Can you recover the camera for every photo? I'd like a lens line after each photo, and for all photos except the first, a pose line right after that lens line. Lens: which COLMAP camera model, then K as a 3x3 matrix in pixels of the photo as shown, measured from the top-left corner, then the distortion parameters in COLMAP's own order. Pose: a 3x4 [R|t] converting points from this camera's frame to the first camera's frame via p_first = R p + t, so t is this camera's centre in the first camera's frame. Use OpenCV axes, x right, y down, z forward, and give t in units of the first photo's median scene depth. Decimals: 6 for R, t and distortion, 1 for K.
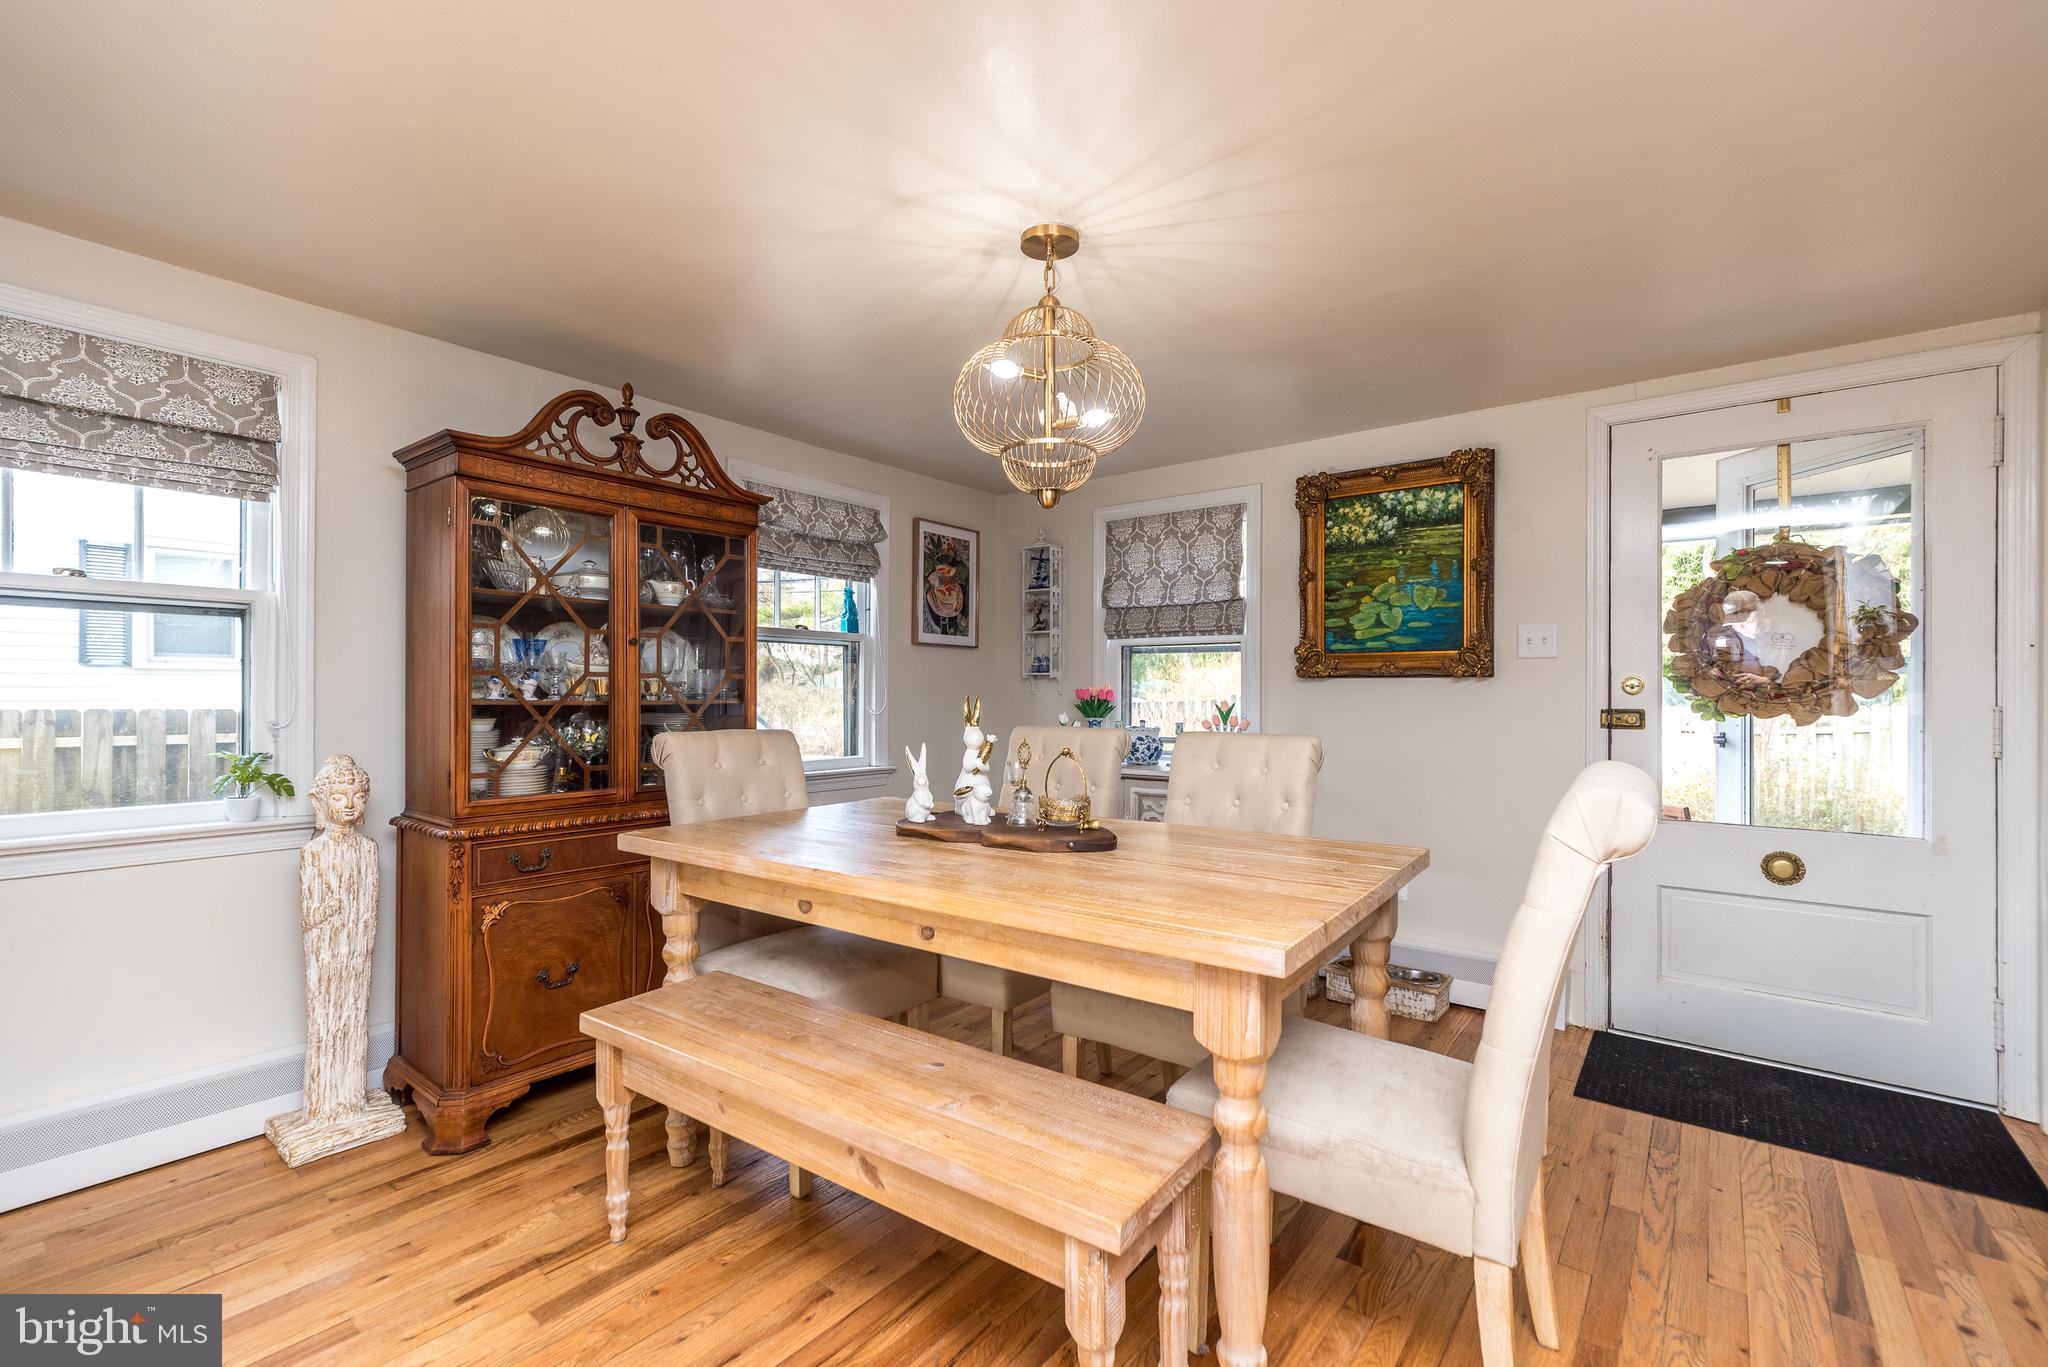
lens RADIAL K [[889.3, 0, 1025.2], [0, 889.3, 690.0], [0, 0, 1]] dist [0.005130, 0.000137]
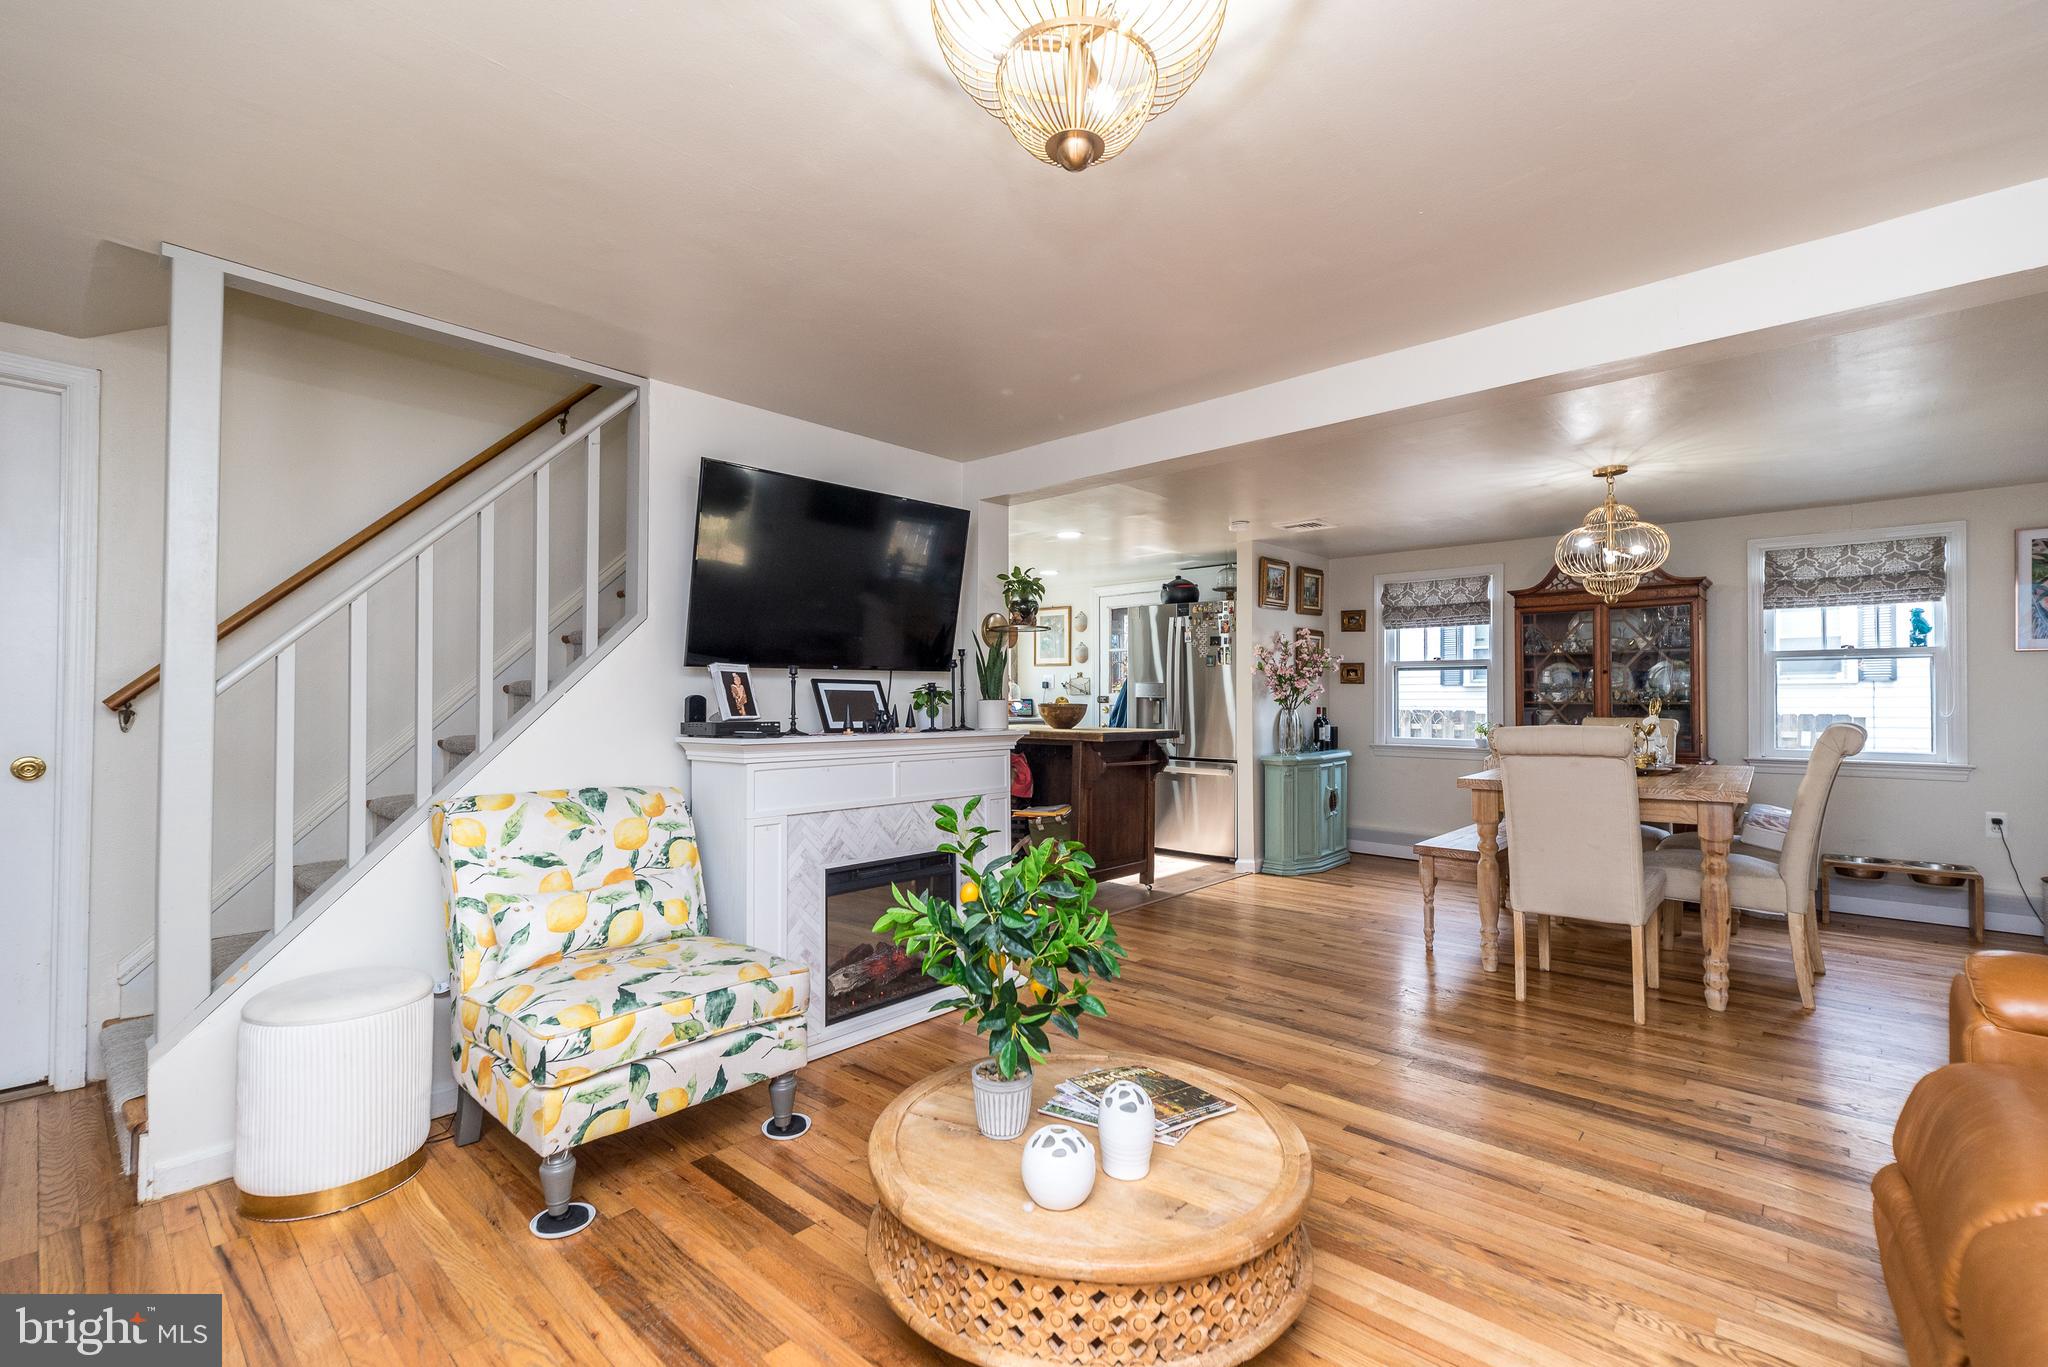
lens RADIAL K [[889.3, 0, 1022.4], [0, 889.3, 687.6], [0, 0, 1]] dist [0.005130, 0.000137]
pose [[-0.078806, -0.016910, -0.996746, 1.217855], [0.001135, 0.999854, -0.017053, 0.008810], [0.996889, -0.002475, -0.078776, -0.088810]]
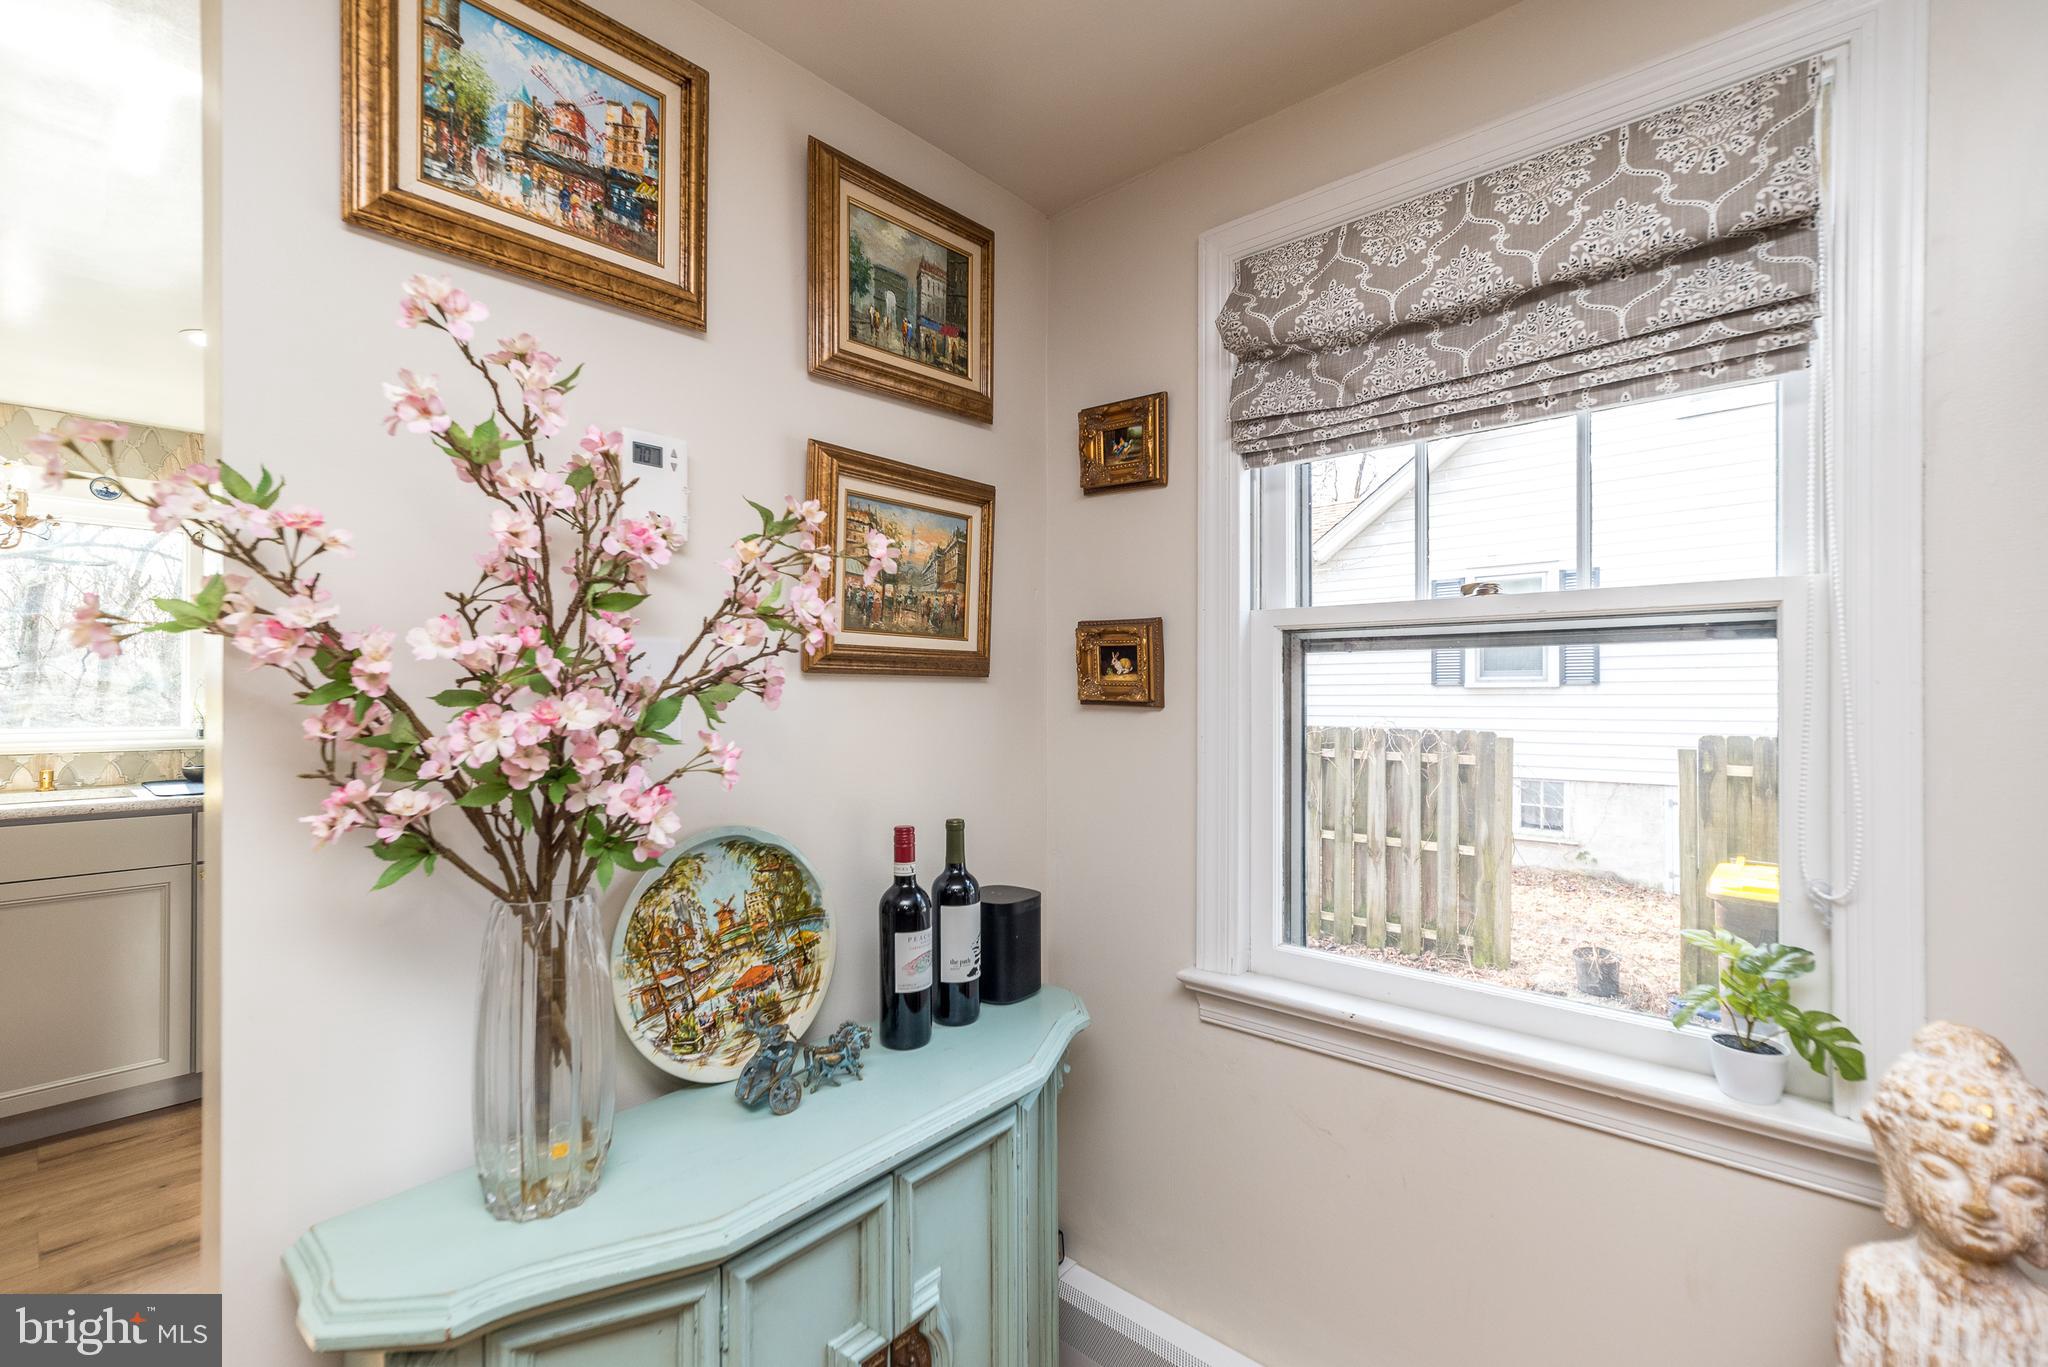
lens RADIAL K [[889.3, 0, 1018.5], [0, 889.3, 697.7], [0, 0, 1]] dist [0.005130, 0.000137]
pose [[-0.067948, -0.007319, -0.997662, -0.269186], [0.000360, 0.999973, -0.007360, -0.032673], [0.997689, -0.000860, -0.067943, 0.443008]]
